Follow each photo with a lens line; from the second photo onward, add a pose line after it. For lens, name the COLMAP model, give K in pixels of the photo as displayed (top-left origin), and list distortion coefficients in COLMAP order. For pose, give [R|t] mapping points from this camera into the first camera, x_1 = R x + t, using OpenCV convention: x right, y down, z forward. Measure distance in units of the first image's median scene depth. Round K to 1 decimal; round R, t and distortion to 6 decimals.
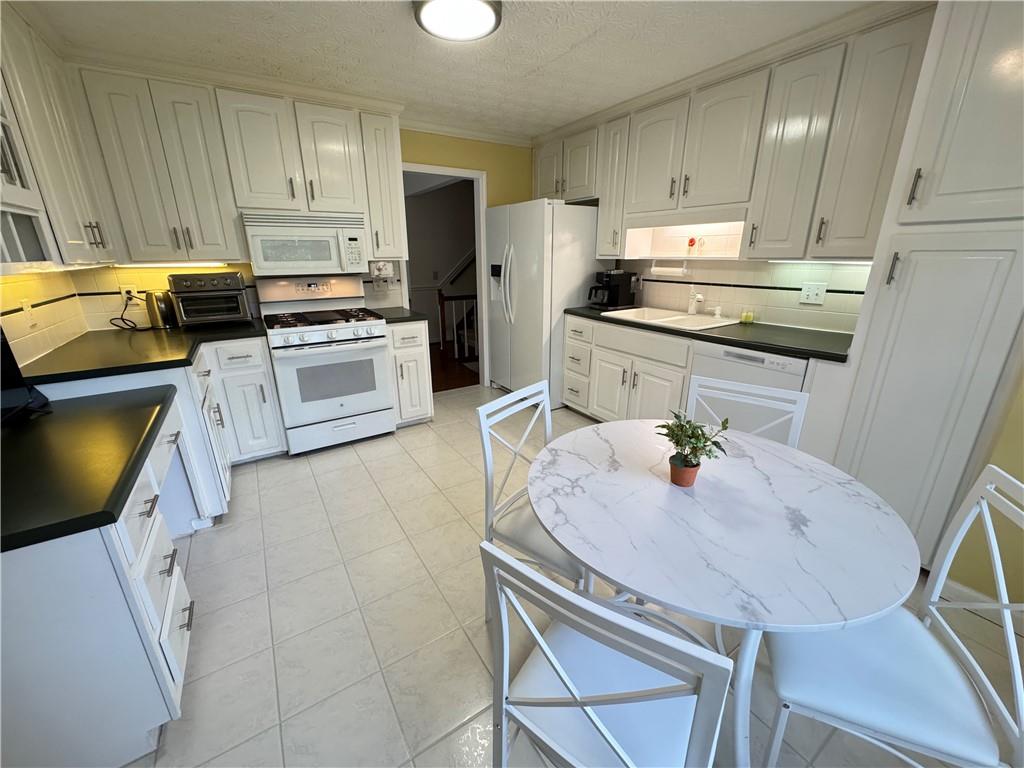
lens RADIAL K [[408.2, 0, 511.5], [0, 408.2, 384.1], [0, 0, 1]] dist [-0.004761, -0.000376]
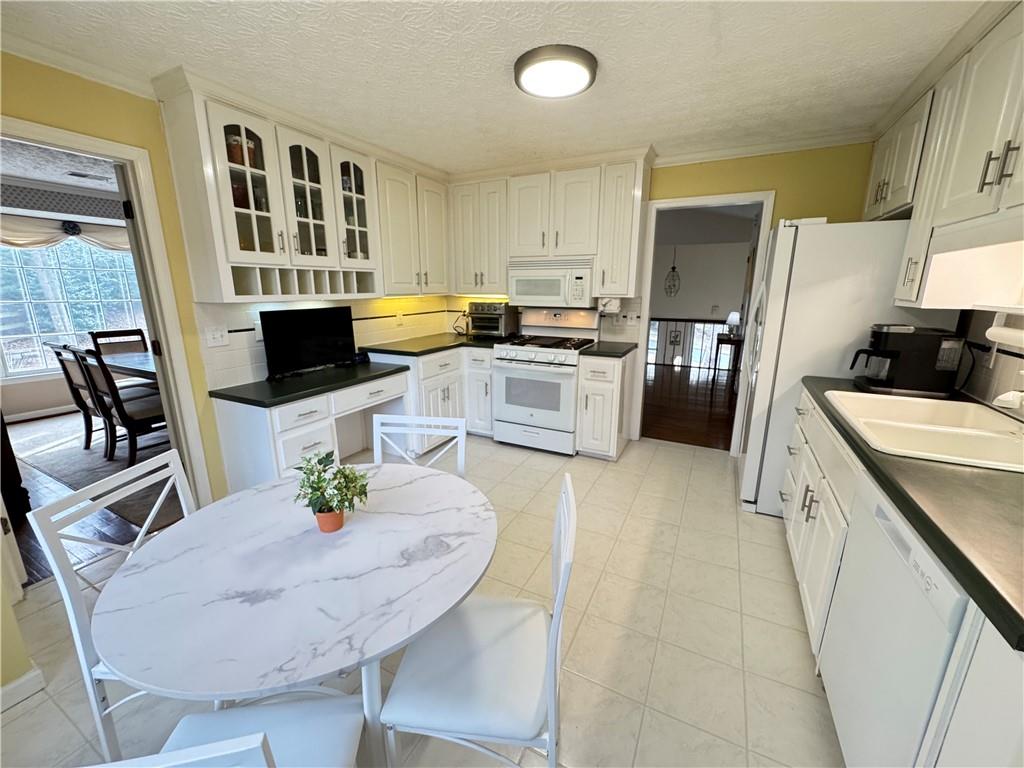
lens RADIAL K [[408.2, 0, 507.9], [0, 408.2, 384.5], [0, 0, 1]] dist [-0.004761, -0.000376]
pose [[0.507137, 0.208998, -0.836141, 0.502239], [-0.268911, 0.960092, 0.076879, -0.102376], [0.818840, 0.185860, 0.543100, 0.270744]]
